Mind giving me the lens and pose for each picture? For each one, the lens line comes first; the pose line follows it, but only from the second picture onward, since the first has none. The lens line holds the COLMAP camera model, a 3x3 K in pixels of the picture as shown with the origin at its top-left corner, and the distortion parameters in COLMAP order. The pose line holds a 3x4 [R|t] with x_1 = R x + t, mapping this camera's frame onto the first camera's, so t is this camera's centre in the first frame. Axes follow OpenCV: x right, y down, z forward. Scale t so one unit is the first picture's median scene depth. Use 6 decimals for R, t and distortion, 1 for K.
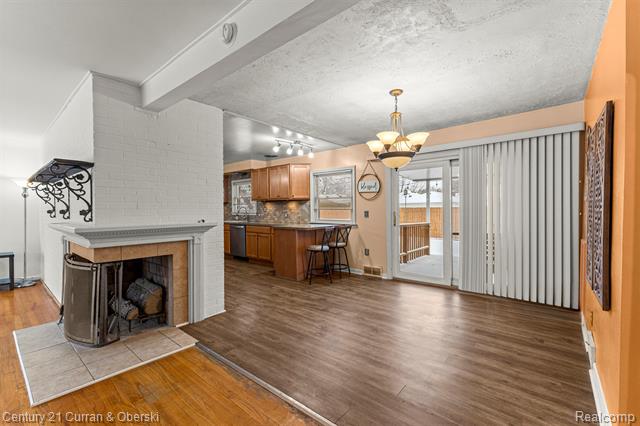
lens RADIAL K [[277.5, 0, 319.5], [0, 277.5, 213.6], [0, 0, 1]] dist [0.010012, -0.001235]
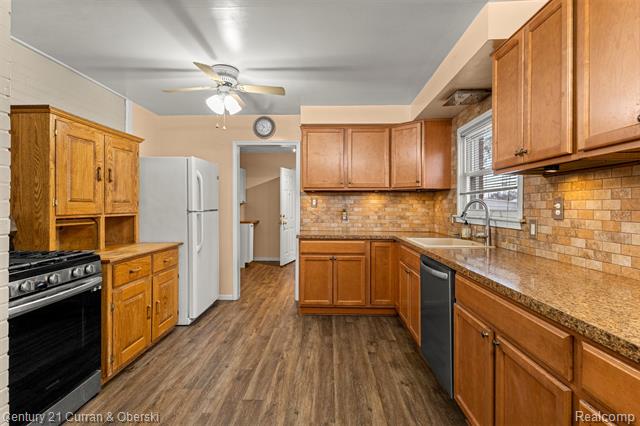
lens RADIAL K [[316.1, 0, 323.5], [0, 316.1, 207.4], [0, 0, 1]] dist [0.011020, -0.000242]
pose [[0.625413, 0.012772, -0.780189, -0.191008], [-0.022643, 0.999742, -0.001785, -0.019267], [0.779965, 0.018783, 0.625541, 1.172242]]
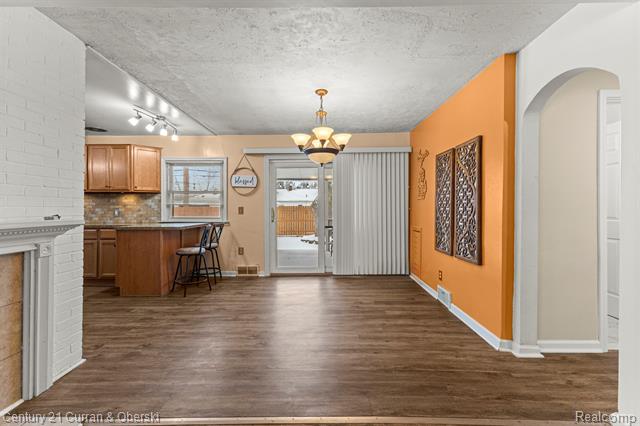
lens RADIAL K [[277.5, 0, 319.2], [0, 277.5, 207.9], [0, 0, 1]] dist [0.010012, -0.001235]
pose [[0.772253, 0.007204, 0.635274, -0.281755], [0.007174, 0.999773, -0.020058, 0.017762], [-0.635274, 0.020048, 0.772026, 0.139321]]
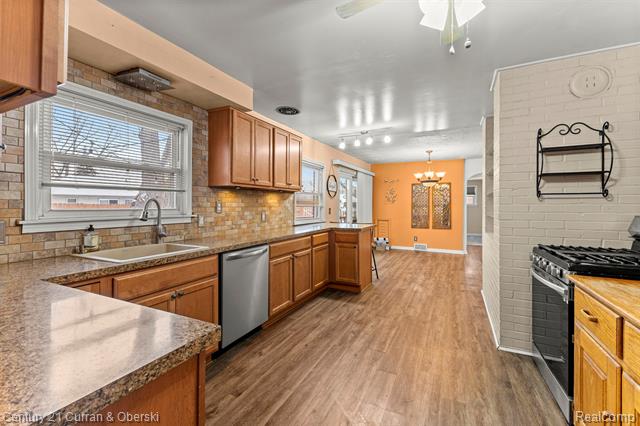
lens RADIAL K [[277.5, 0, 321.4], [0, 277.5, 208.0], [0, 0, 1]] dist [0.010012, -0.001235]
pose [[-0.243003, -0.000157, 0.970026, -1.120360], [0.020821, 0.999769, 0.005377, -0.020949], [-0.969802, 0.021504, -0.242943, 1.643482]]
